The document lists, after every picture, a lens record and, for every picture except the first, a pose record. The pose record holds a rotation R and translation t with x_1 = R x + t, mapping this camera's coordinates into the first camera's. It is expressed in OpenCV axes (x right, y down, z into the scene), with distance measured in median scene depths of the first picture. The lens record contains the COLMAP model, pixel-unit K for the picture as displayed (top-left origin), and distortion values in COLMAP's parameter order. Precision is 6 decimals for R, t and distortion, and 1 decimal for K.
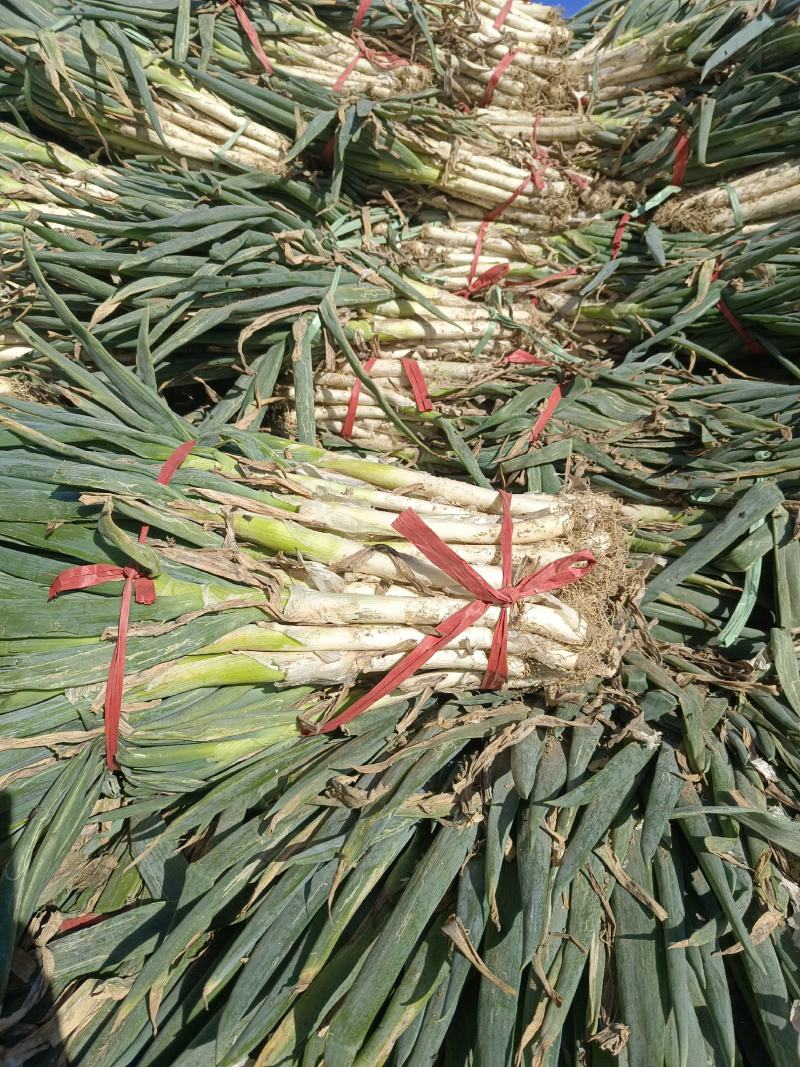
lens RADIAL K [[753.0, 0, 349.6], [0, 753.0, 533.2], [0, 0, 1]] dist [0.000174, -0.001130]
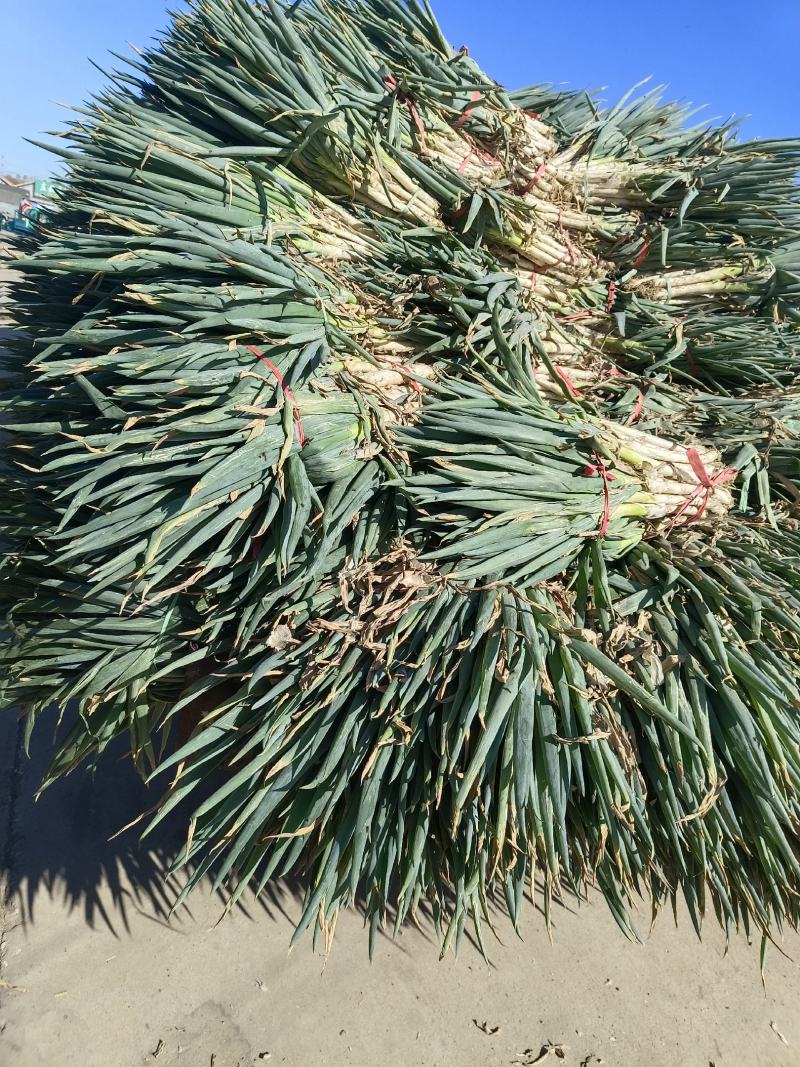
lens RADIAL K [[753.0, 0, 349.6], [0, 753.0, 533.2], [0, 0, 1]] dist [0.000174, -0.001130]
pose [[0.925917, 0.004780, 0.377698, -0.830328], [-0.029480, 0.997784, 0.059643, 0.059111], [-0.376576, -0.066359, 0.924006, -0.392092]]
